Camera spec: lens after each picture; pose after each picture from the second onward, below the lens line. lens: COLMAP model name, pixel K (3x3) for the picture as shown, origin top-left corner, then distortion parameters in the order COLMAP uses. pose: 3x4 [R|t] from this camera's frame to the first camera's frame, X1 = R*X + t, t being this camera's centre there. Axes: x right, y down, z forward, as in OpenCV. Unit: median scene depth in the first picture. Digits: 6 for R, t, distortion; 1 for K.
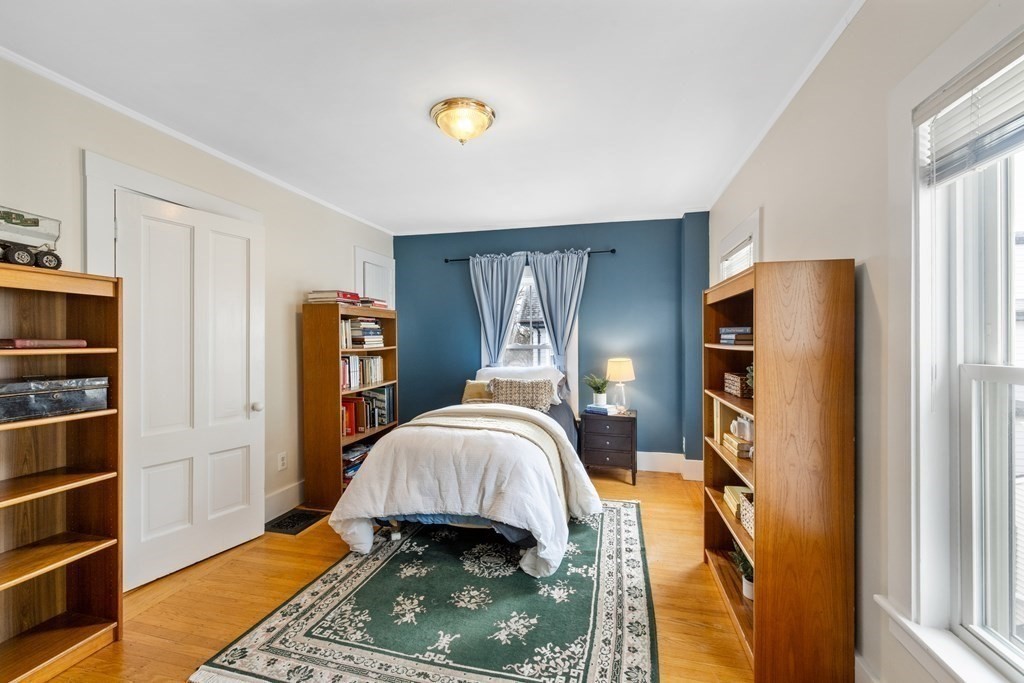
lens RADIAL K [[429.0, 0, 509.4], [0, 429.0, 341.2], [0, 0, 1]] dist [-0.004355, 0.000366]
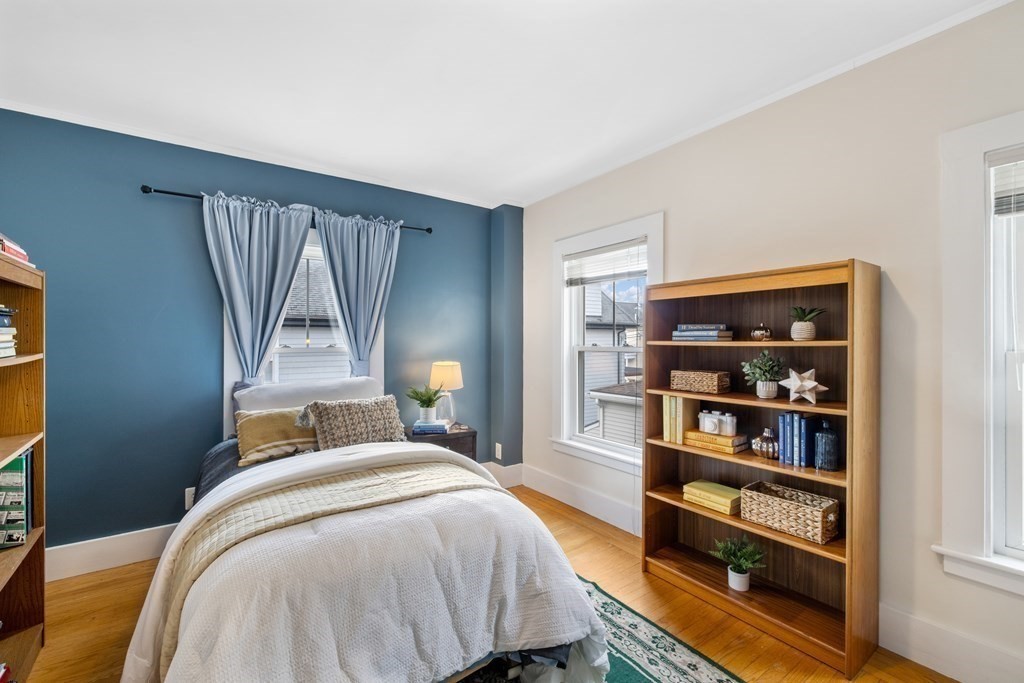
lens RADIAL K [[429.0, 0, 508.4], [0, 429.0, 340.1], [0, 0, 1]] dist [-0.004355, 0.000366]
pose [[0.660616, -0.000311, 0.750724, -0.287487], [0.007630, 0.999951, -0.006300, 0.004524], [-0.750685, 0.009890, 0.660586, 0.375507]]
